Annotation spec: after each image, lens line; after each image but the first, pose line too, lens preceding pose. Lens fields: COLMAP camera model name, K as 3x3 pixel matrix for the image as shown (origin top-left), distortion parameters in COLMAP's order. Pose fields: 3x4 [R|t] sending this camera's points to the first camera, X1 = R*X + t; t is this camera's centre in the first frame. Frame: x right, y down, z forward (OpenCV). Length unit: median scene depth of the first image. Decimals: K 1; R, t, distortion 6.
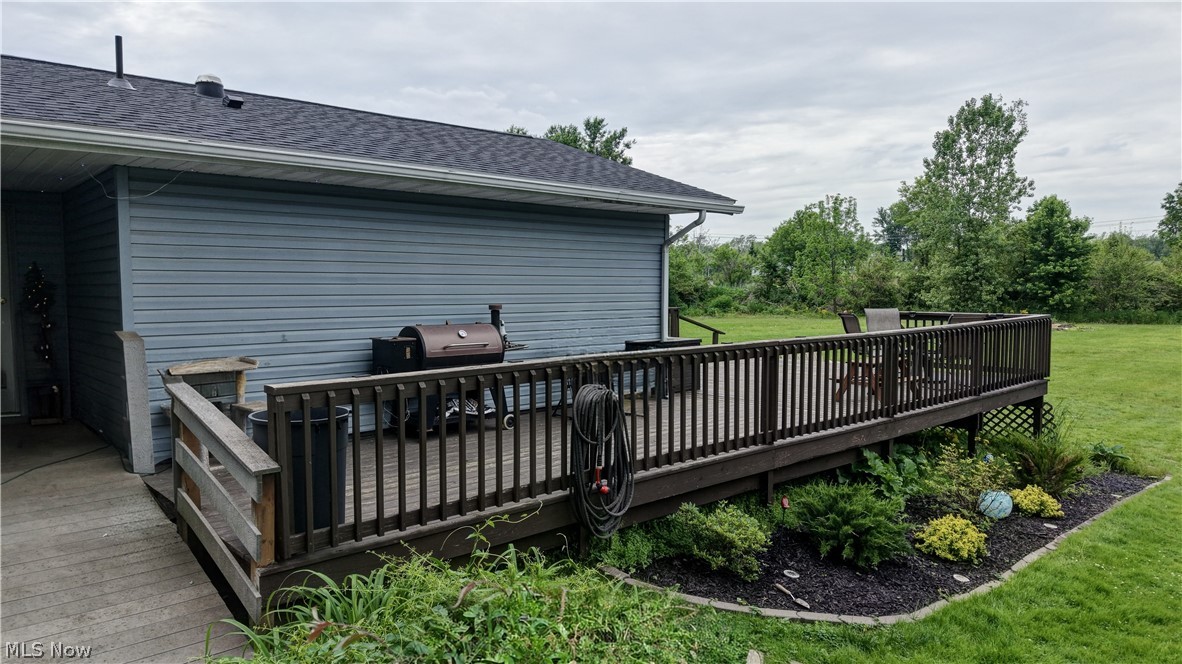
lens RADIAL K [[767.2, 0, 591.0], [0, 767.2, 332.0], [0, 0, 1]] dist [0.048630, -0.044600]
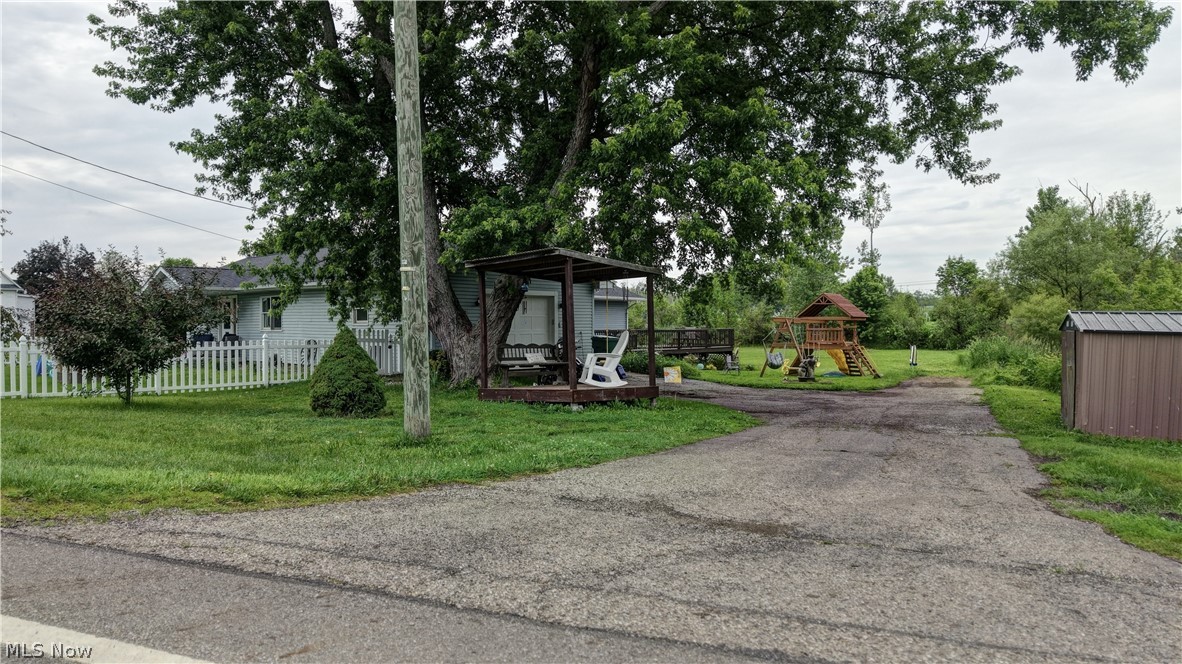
lens RADIAL K [[767.2, 0, 591.0], [0, 767.2, 332.0], [0, 0, 1]] dist [0.048630, -0.044600]
pose [[0.995752, -0.004808, 0.091948, -0.096255], [0.010373, 0.998136, -0.060137, 0.040092], [-0.091488, 0.060836, 0.993946, -0.479409]]
